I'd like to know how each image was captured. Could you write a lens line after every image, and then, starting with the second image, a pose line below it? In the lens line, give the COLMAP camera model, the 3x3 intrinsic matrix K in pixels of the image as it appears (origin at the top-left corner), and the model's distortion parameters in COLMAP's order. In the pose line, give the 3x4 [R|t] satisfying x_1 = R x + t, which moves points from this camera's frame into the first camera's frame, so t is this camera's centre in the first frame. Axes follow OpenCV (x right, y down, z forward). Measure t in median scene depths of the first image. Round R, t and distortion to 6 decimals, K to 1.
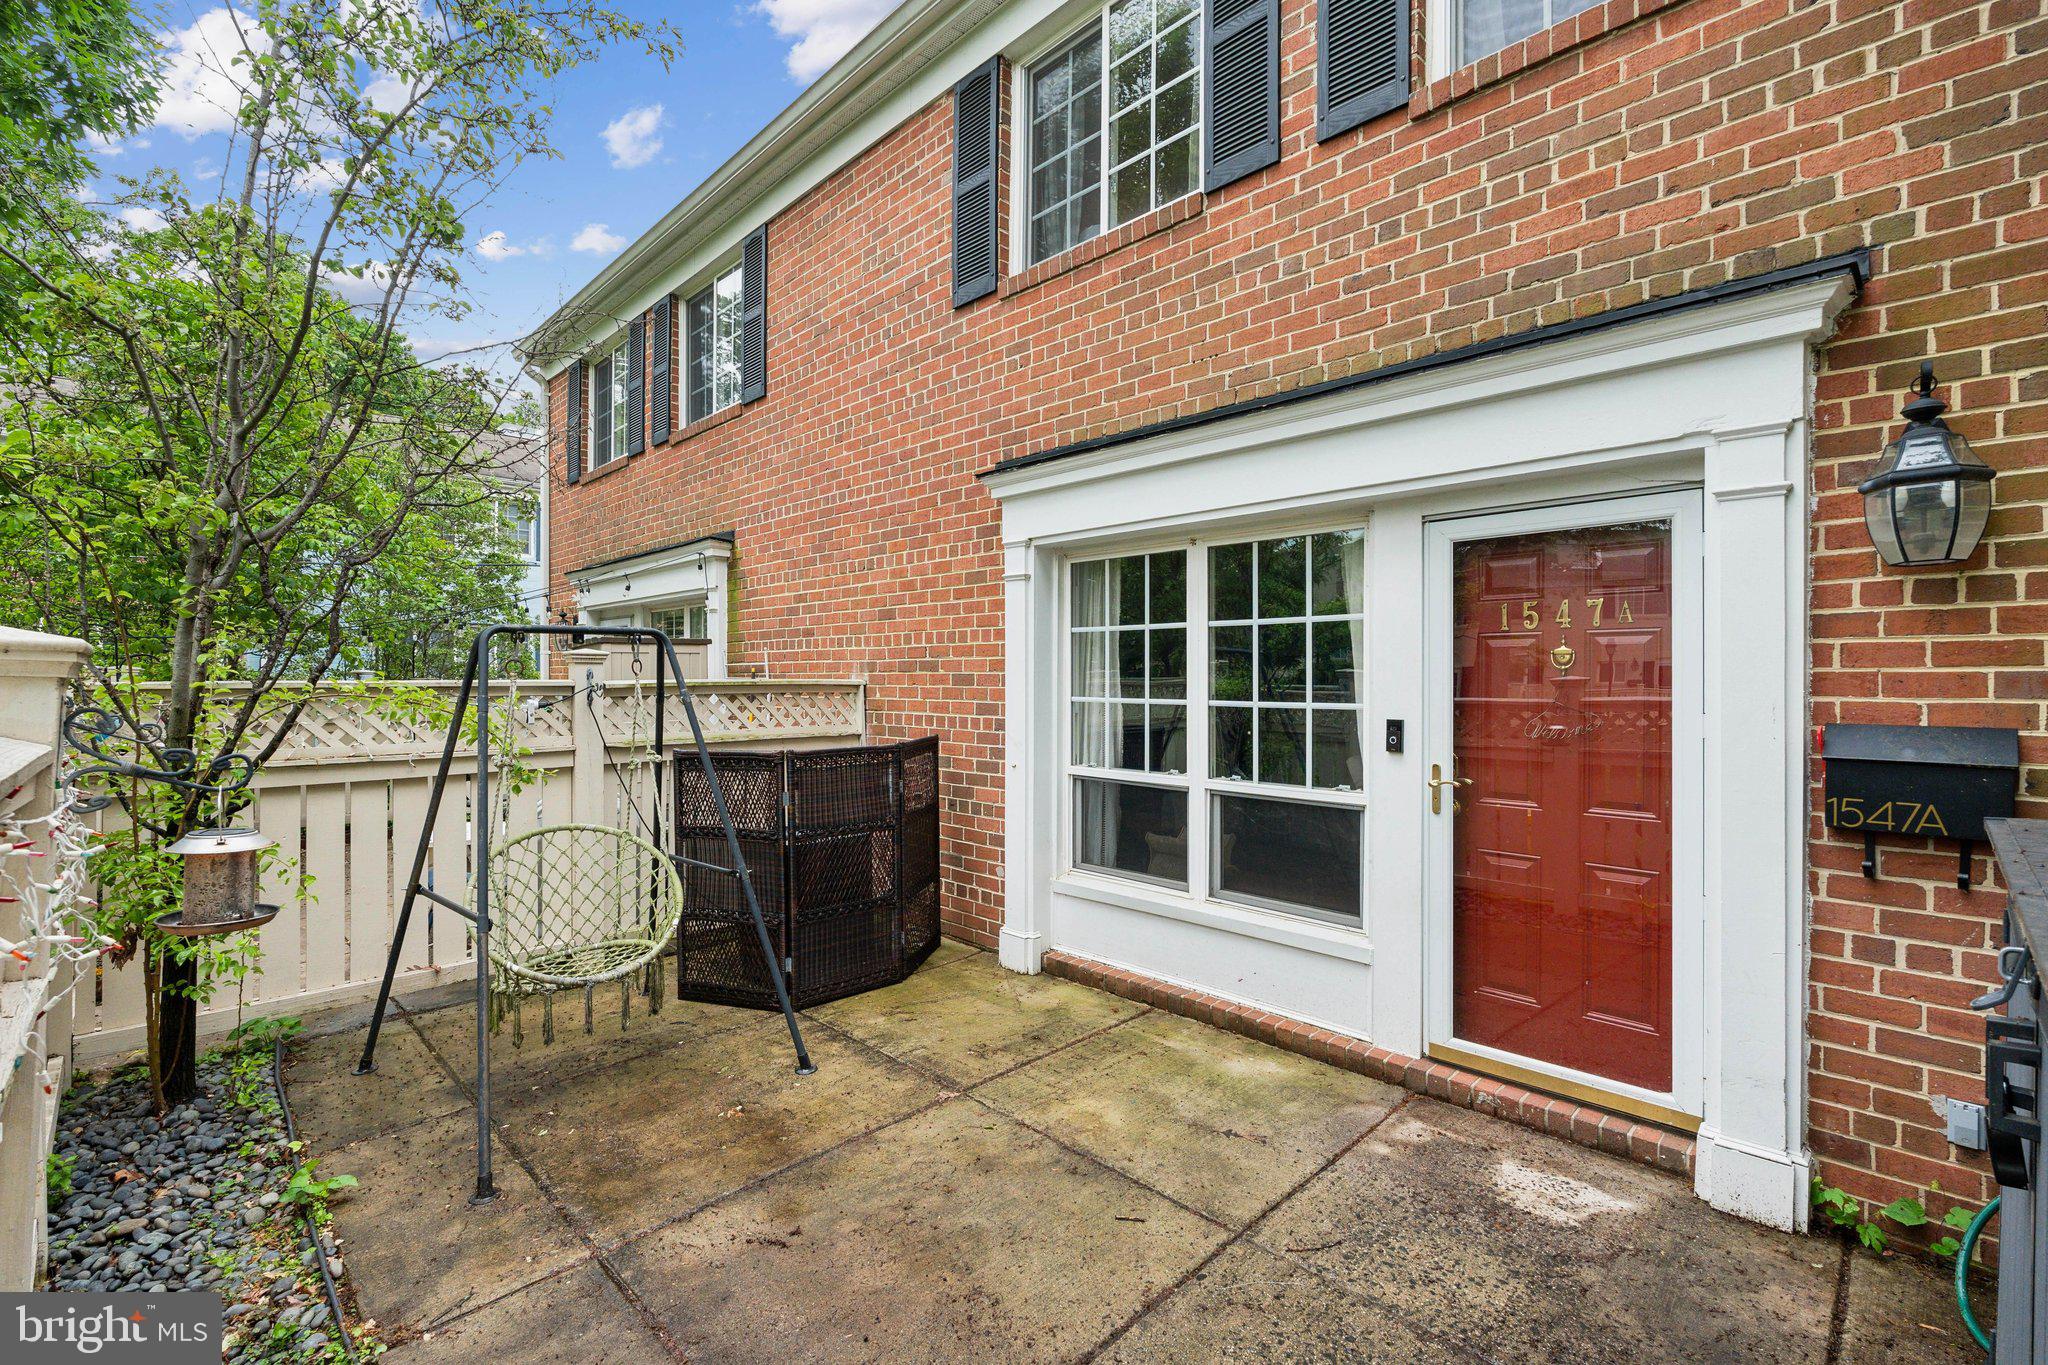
lens RADIAL K [[907.0, 0, 1019.9], [0, 907.0, 662.1], [0, 0, 1]] dist [-0.003691, -0.000161]
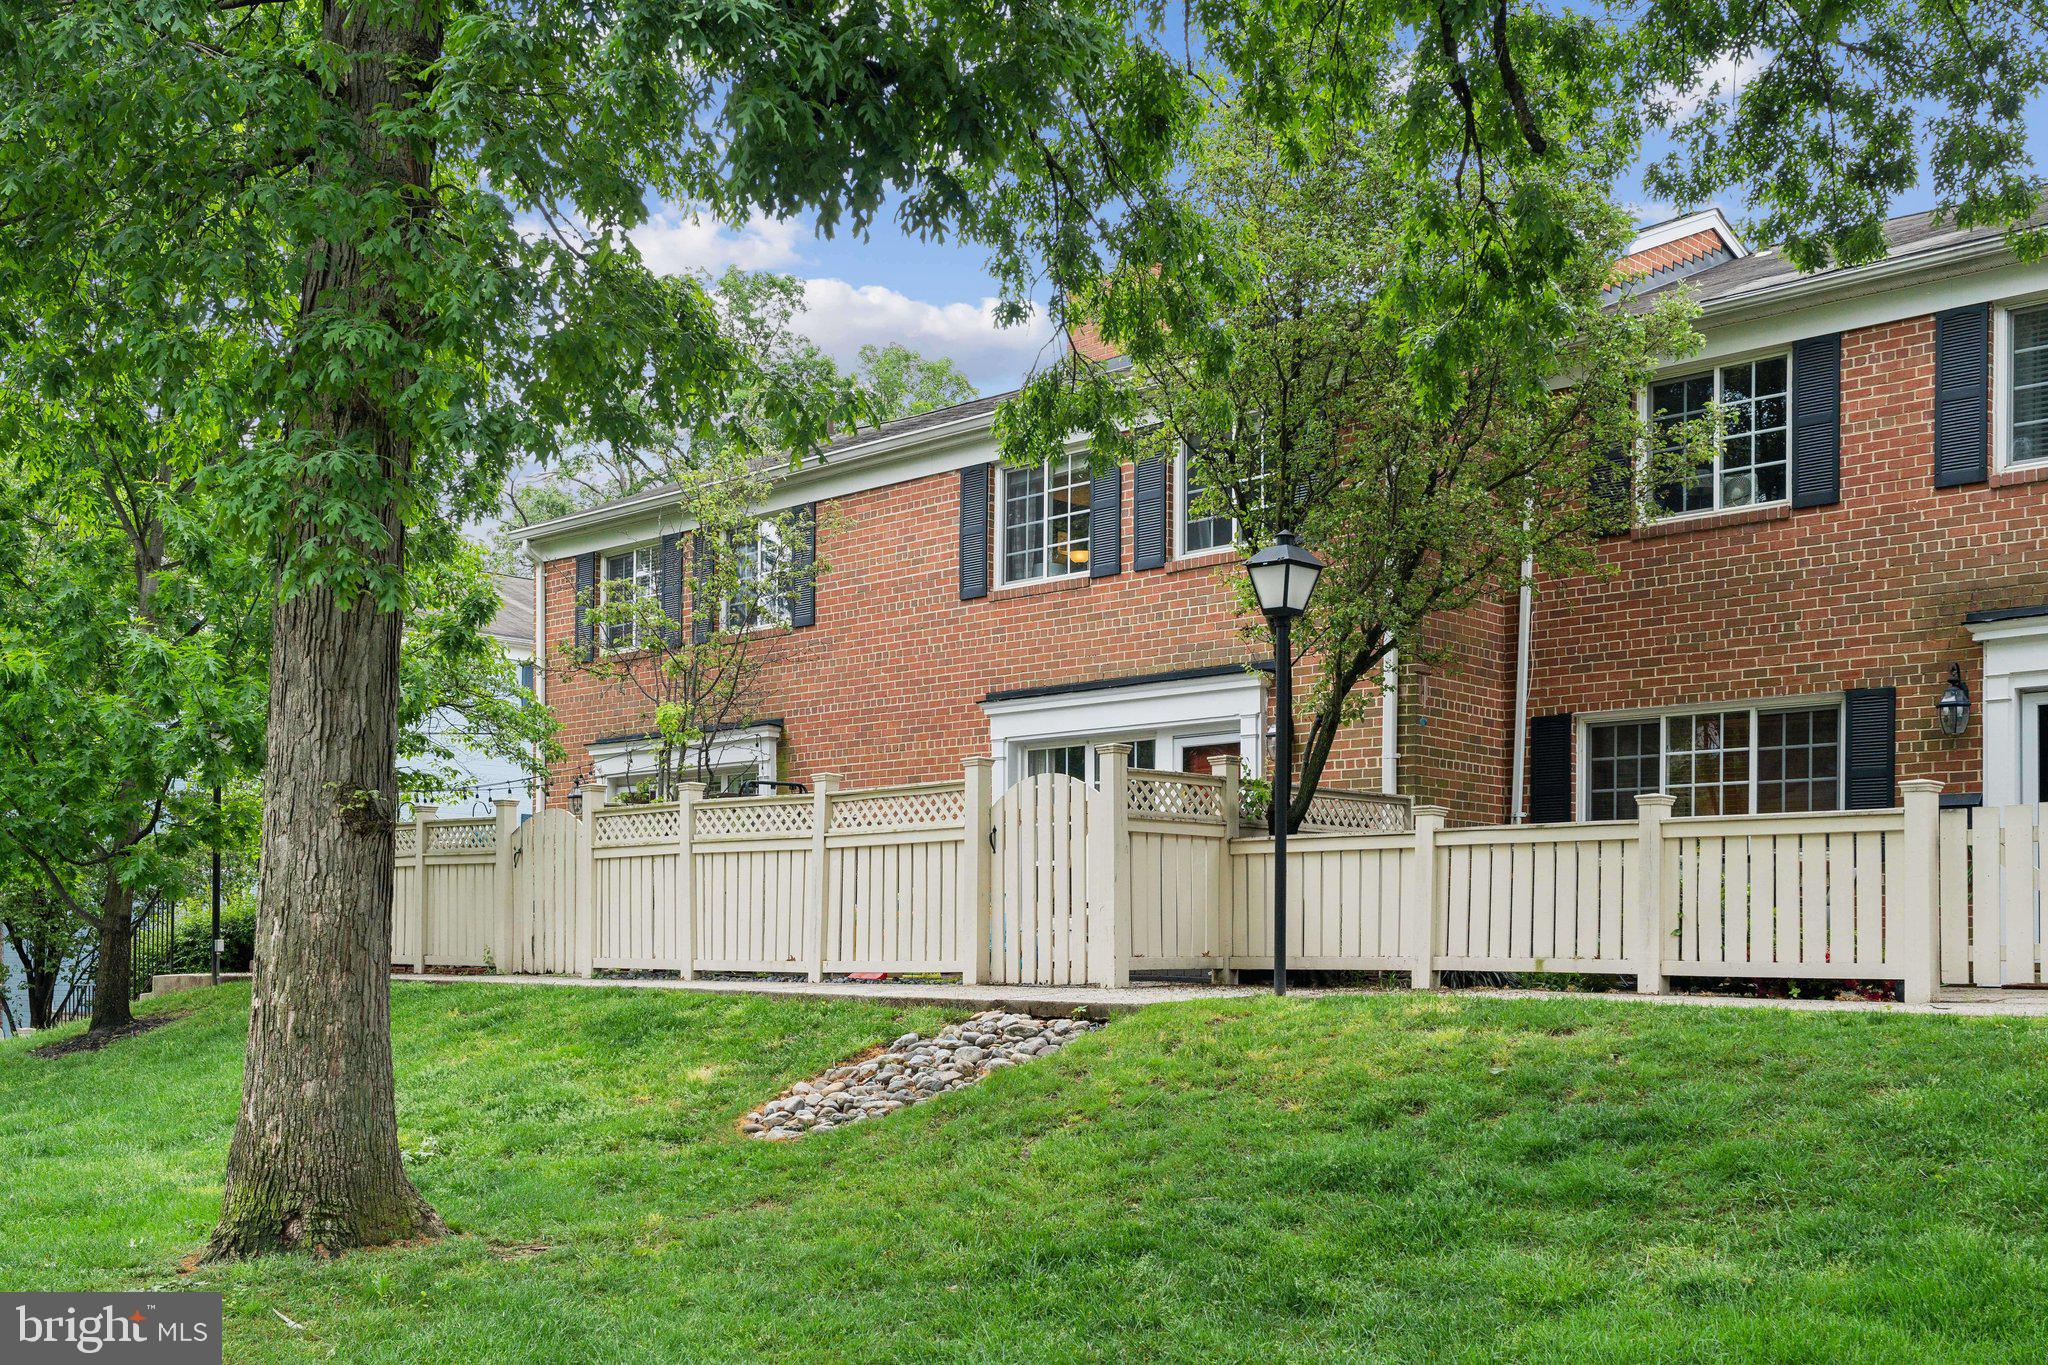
lens RADIAL K [[2030.5, 0, 1099.5], [0, 2030.5, 728.1], [0, 0, 1]] dist [0.008245, 0.000000]
pose [[0.997379, 0.002609, 0.072313, -0.128101], [0.003623, 0.996296, -0.085917, 0.263745], [-0.072269, 0.085954, 0.993675, -4.100656]]
